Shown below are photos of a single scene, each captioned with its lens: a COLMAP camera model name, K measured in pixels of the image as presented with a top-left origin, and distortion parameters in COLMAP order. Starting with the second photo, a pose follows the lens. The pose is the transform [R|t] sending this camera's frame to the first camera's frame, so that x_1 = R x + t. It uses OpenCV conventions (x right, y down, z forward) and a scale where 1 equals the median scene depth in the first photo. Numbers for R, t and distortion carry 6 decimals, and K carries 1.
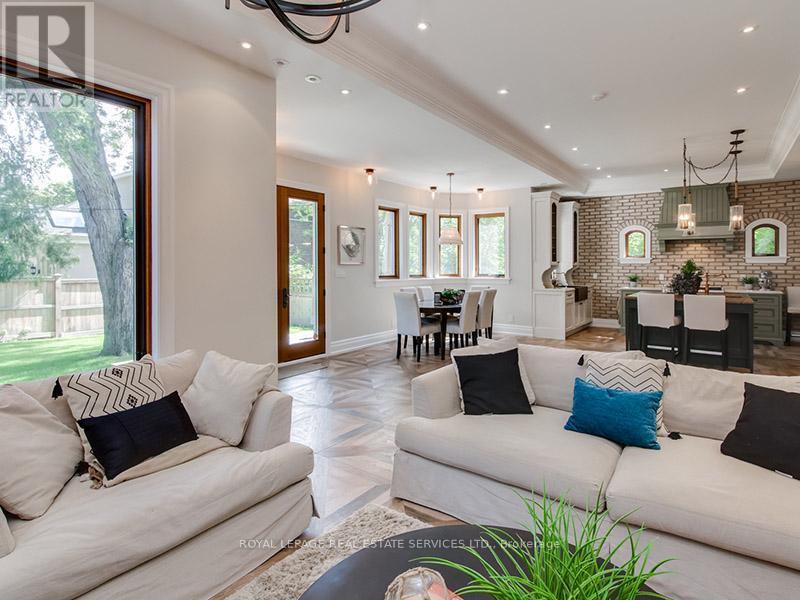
lens RADIAL K [[431.2, 0, 417.6], [0, 431.2, 266.2], [0, 0, 1]] dist [0.000289, 0.000007]
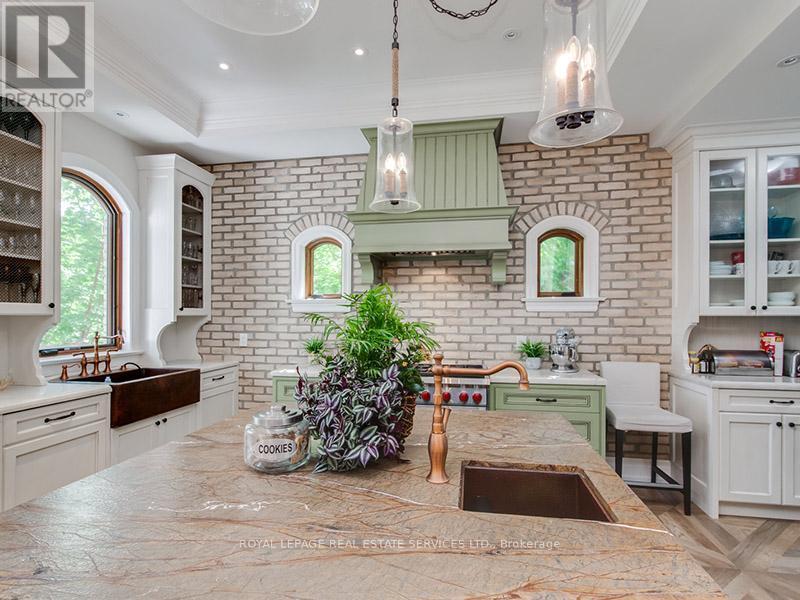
lens RADIAL K [[421.2, 0, 398.1], [0, 421.2, 314.1], [0, 0, 1]] dist [0.002396, -0.000382]
pose [[0.907171, 0.003304, 0.420748, 0.455806], [-0.001095, 0.999984, -0.005493, -0.001566], [-0.420760, 0.004523, 0.907161, 0.663038]]
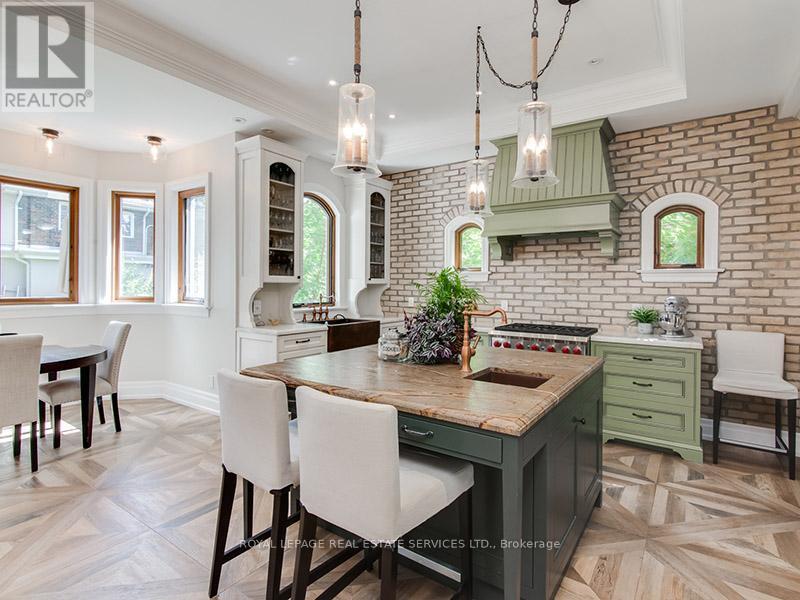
lens RADIAL K [[417.6, 0, 405.3], [0, 417.6, 286.5], [0, 0, 1]] dist [0.000130, -0.000225]
pose [[0.999936, 0.008822, 0.007012, 0.487362], [-0.008852, 0.999952, 0.004148, -0.001150], [-0.006975, -0.004210, 0.999967, 0.516506]]
